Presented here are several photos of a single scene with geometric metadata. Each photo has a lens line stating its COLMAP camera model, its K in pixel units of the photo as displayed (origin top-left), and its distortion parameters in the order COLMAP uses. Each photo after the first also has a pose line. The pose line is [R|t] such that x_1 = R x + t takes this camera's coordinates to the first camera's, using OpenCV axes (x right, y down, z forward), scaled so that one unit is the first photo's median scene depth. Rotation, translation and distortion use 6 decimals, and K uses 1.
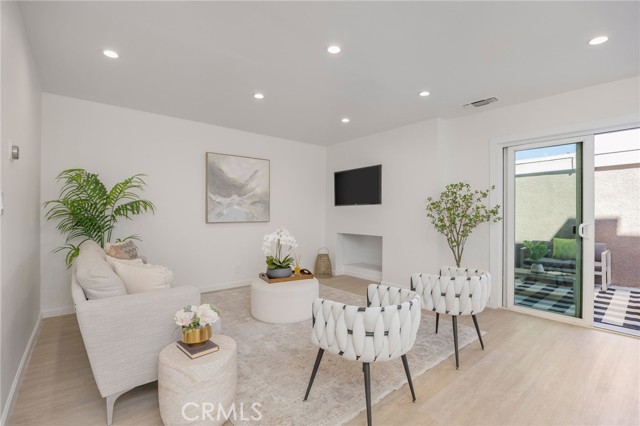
lens RADIAL K [[306.4, 0, 323.8], [0, 306.4, 211.9], [0, 0, 1]] dist [0.017717, 0.000096]
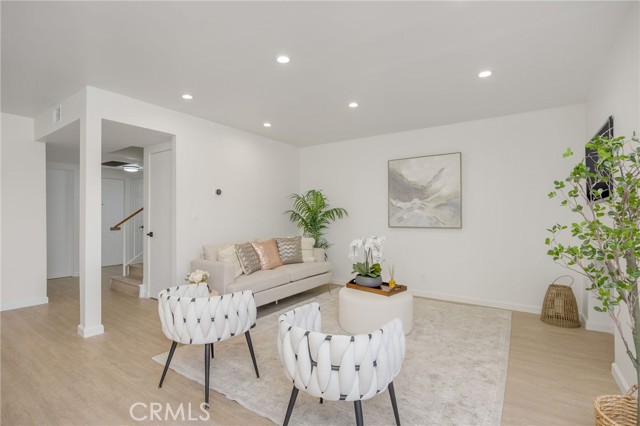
lens RADIAL K [[306.4, 0, 320.9], [0, 306.4, 210.7], [0, 0, 1]] dist [0.017717, 0.000096]
pose [[0.299414, -0.028424, -0.953700, 0.539392], [0.000155, 0.999558, -0.029742, 0.010595], [0.954123, 0.008758, 0.299286, 0.444756]]
